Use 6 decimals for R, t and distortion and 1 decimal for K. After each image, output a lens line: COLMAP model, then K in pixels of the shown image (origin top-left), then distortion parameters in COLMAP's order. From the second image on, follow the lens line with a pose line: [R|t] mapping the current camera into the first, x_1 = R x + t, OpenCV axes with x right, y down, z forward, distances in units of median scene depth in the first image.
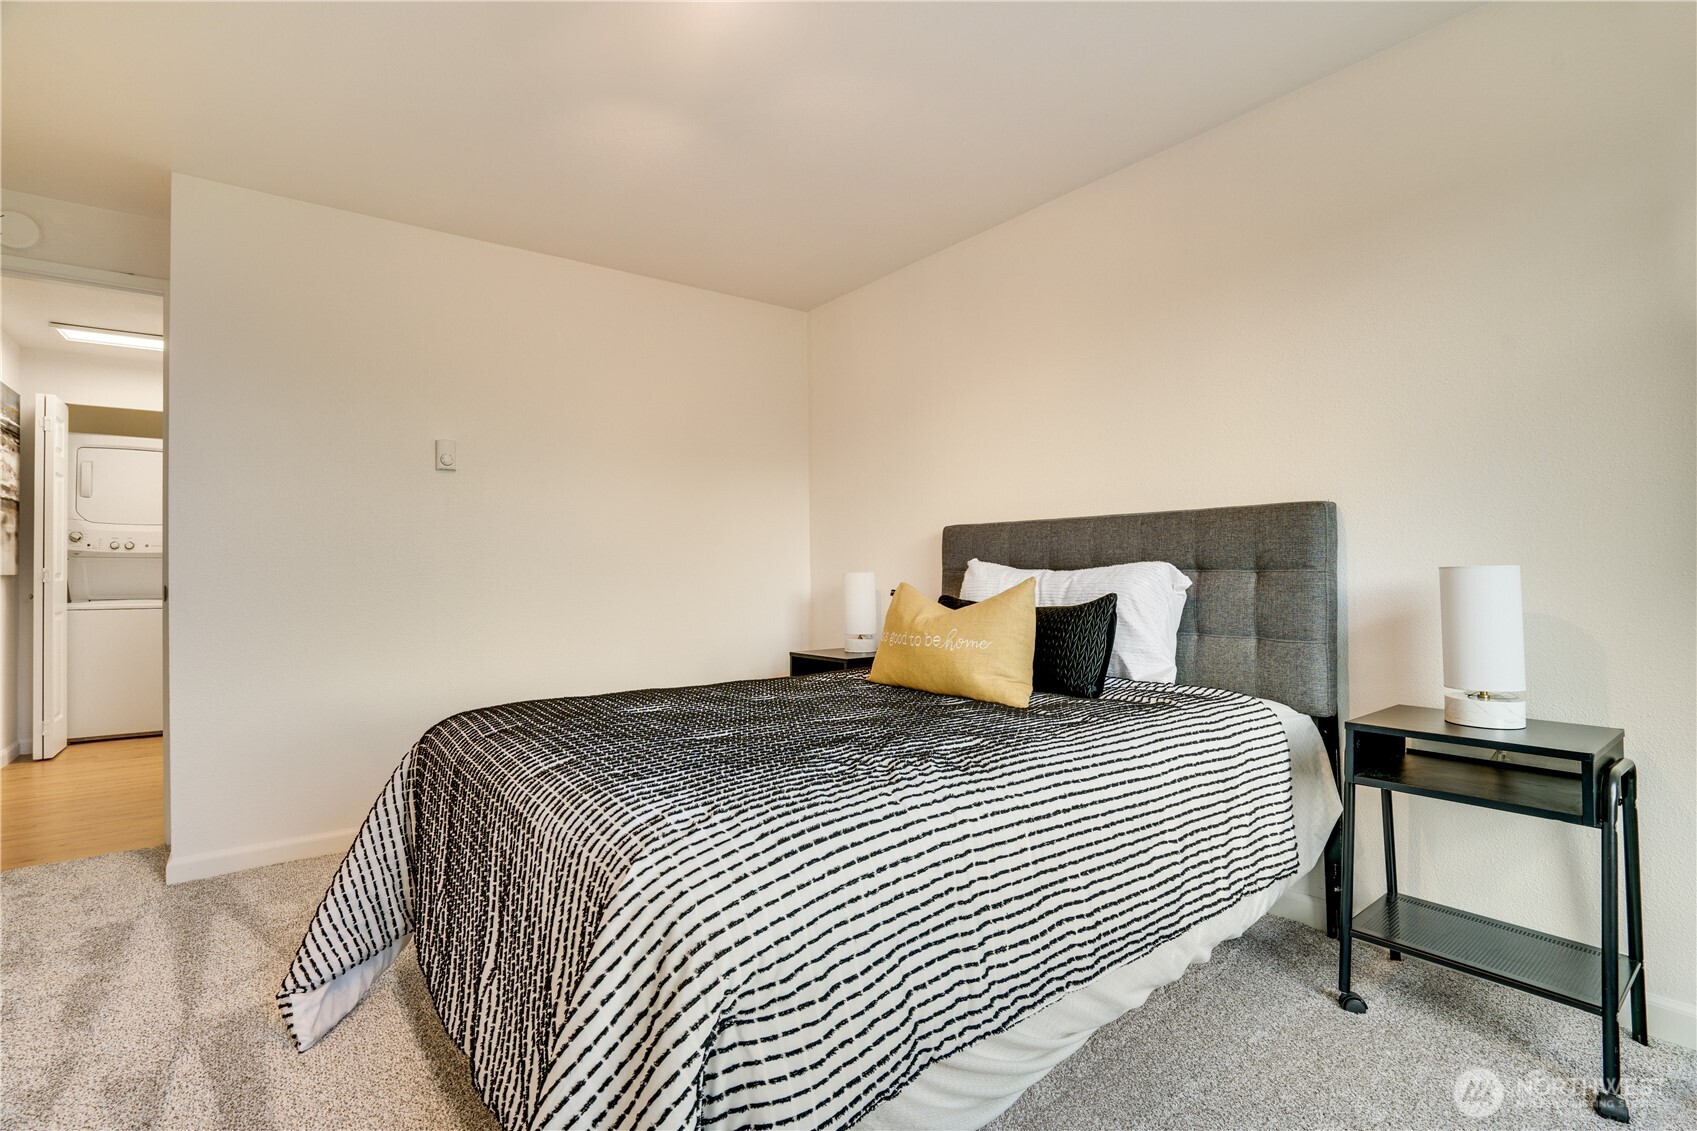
lens RADIAL K [[792.7, 0, 842.4], [0, 792.7, 574.9], [0, 0, 1]] dist [-0.052105, 0.018536]
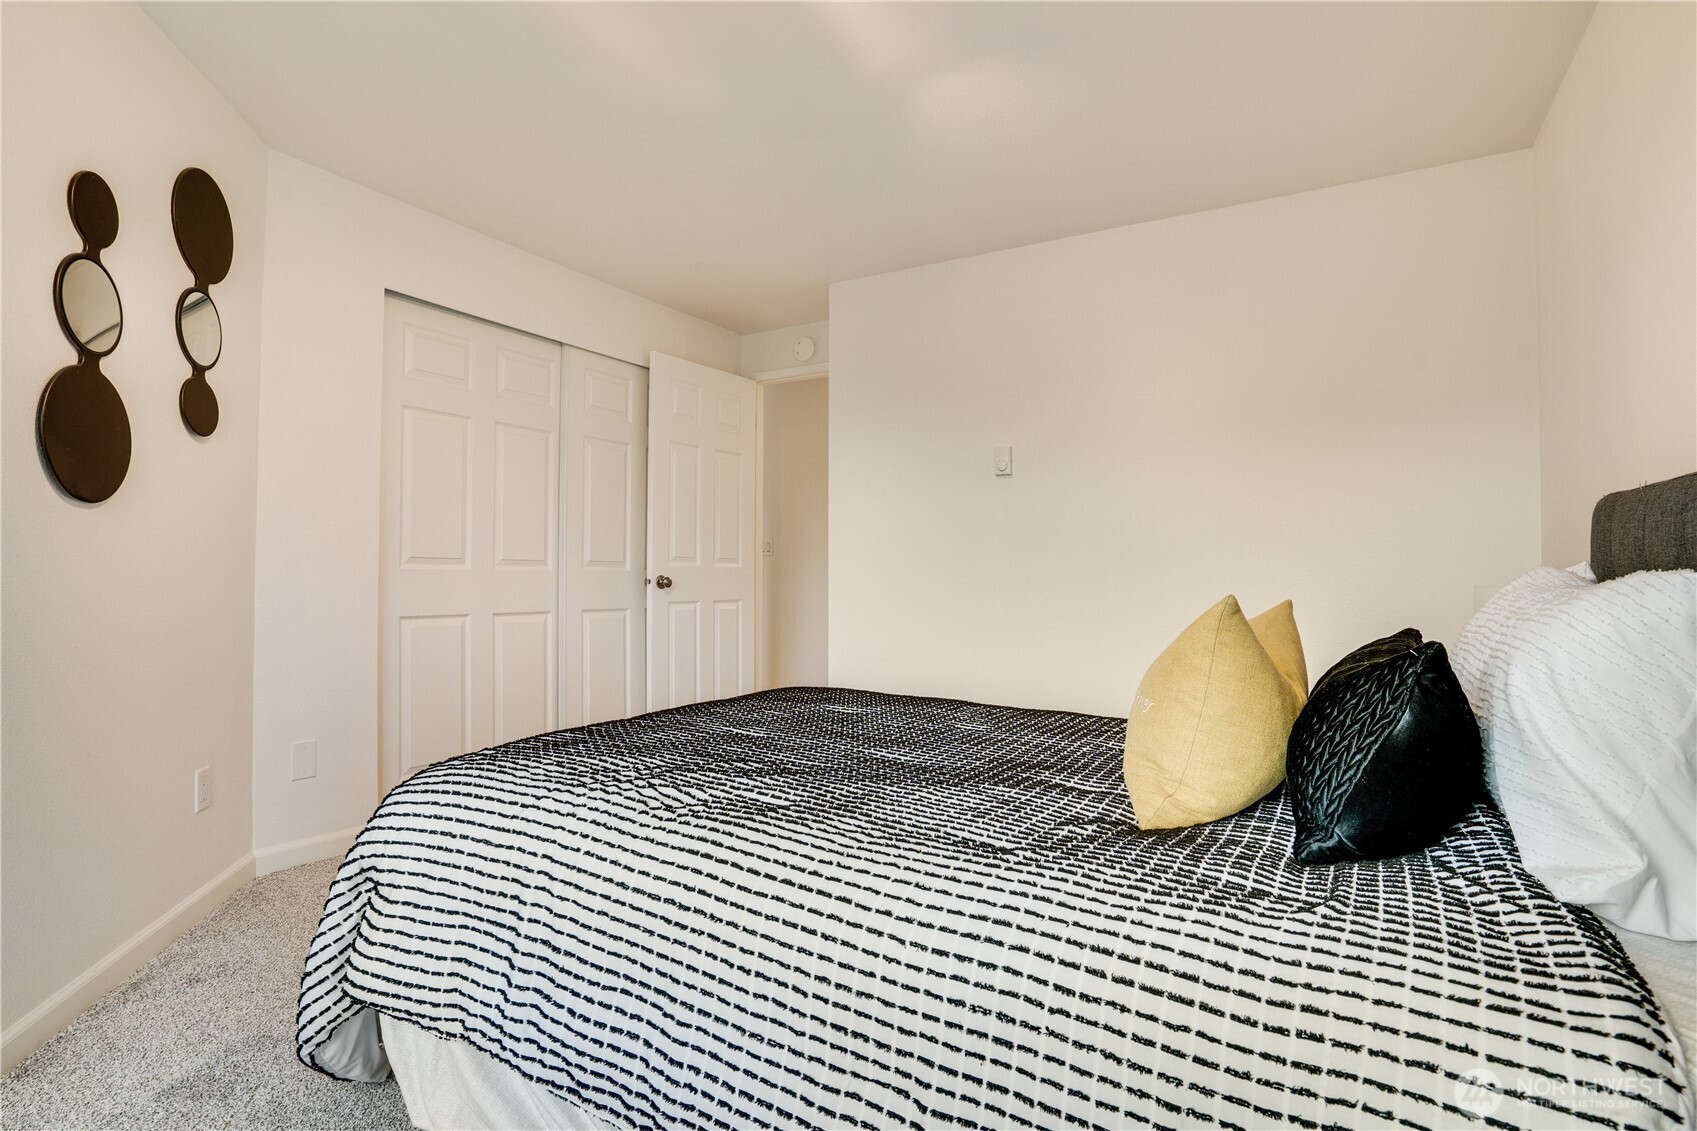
lens RADIAL K [[792.7, 0, 846.2], [0, 792.7, 563.9], [0, 0, 1]] dist [-0.052105, 0.018536]
pose [[0.337485, 0.003193, -0.941325, 0.952614], [-0.005231, 0.999985, 0.001516, -0.018702], [0.941316, 0.004412, 0.337497, 0.838025]]
